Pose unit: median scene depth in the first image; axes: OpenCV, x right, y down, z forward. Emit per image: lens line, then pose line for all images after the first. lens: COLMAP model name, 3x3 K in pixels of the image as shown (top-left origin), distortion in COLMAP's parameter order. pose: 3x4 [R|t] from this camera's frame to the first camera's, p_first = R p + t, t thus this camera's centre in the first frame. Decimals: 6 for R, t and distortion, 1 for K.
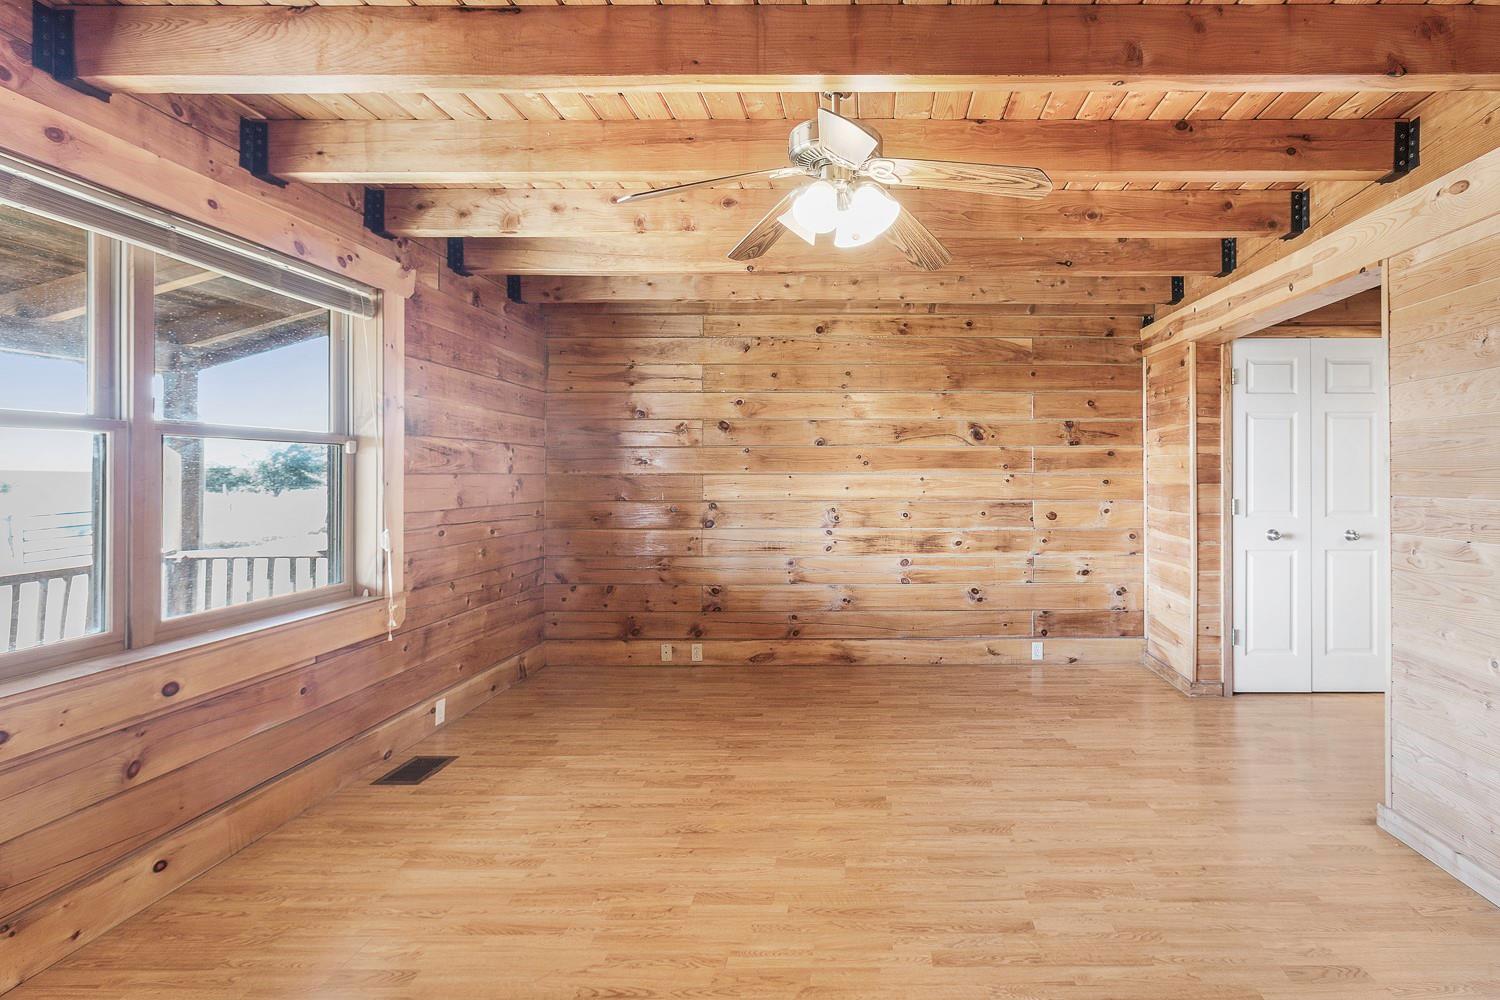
lens RADIAL K [[689.6, 0, 743.1], [0, 689.6, 472.0], [0, 0, 1]] dist [-0.038595, 0.024824]
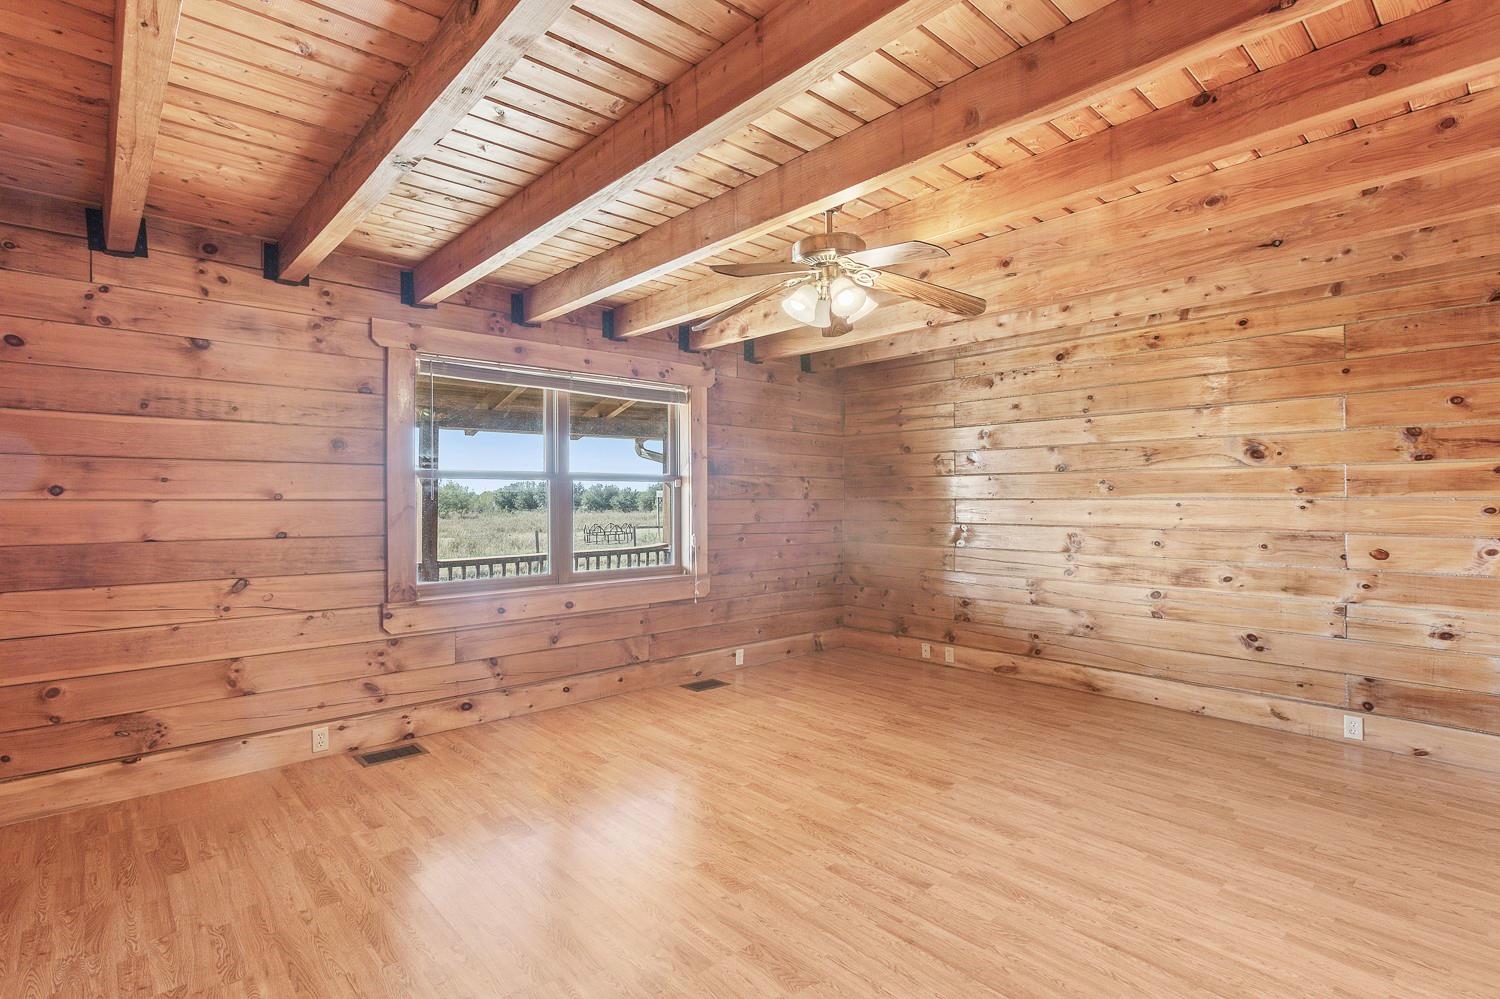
lens RADIAL K [[672.1, 0, 773.8], [0, 672.1, 502.9], [0, 0, 1]] dist [-0.016552, 0.013258]
pose [[0.711365, 0.003800, -0.702812, 0.514455], [0.002822, 0.999962, 0.008263, -0.001168], [0.702817, -0.007862, 0.711327, 0.000032]]
